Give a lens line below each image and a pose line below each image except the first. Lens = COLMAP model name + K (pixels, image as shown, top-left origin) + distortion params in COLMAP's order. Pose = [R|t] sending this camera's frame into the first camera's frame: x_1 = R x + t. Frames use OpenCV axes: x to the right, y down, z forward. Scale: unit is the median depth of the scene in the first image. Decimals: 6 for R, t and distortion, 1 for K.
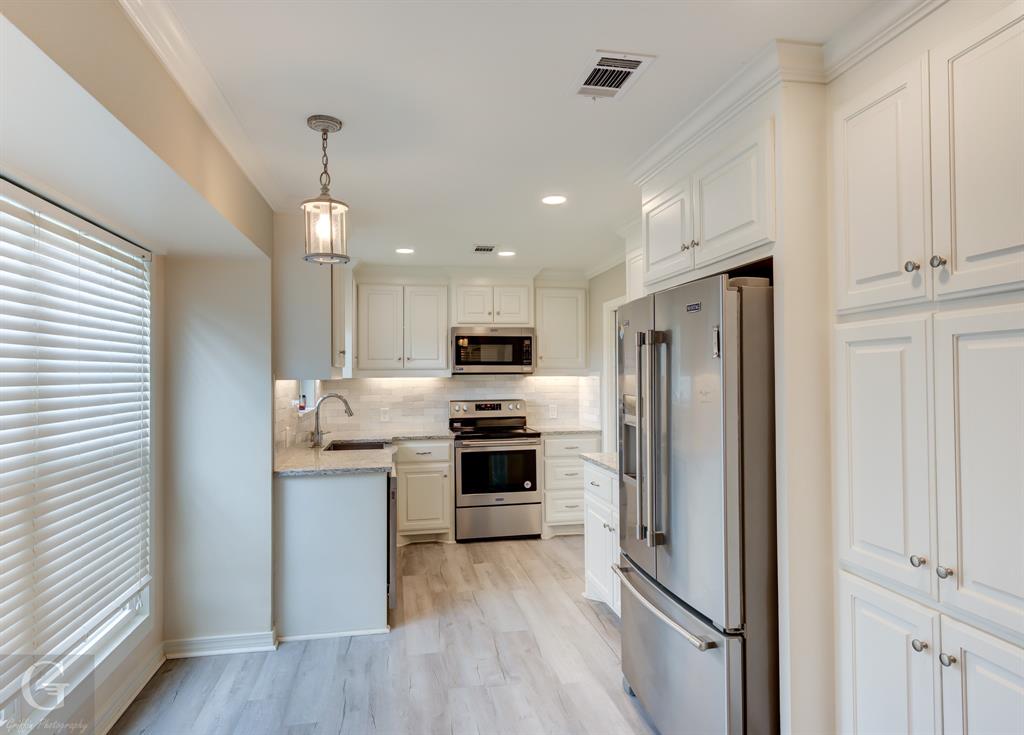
lens RADIAL K [[591.4, 0, 511.8], [0, 591.4, 368.0], [0, 0, 1]] dist [-0.004443, -0.001241]
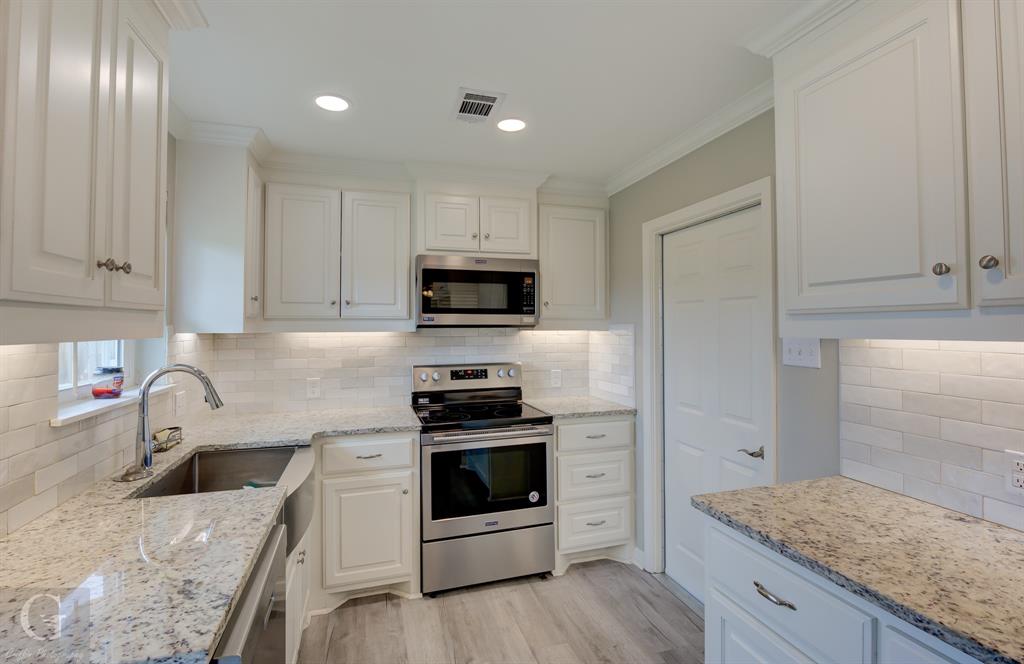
lens RADIAL K [[473.4, 0, 516.5], [0, 473.4, 319.1], [0, 0, 1]] dist [-0.001308, 0.000077]
pose [[0.993405, 0.005288, 0.114540, -0.050961], [-0.004606, 0.999970, -0.006218, 0.004349], [-0.114570, 0.005650, 0.993399, 0.465780]]
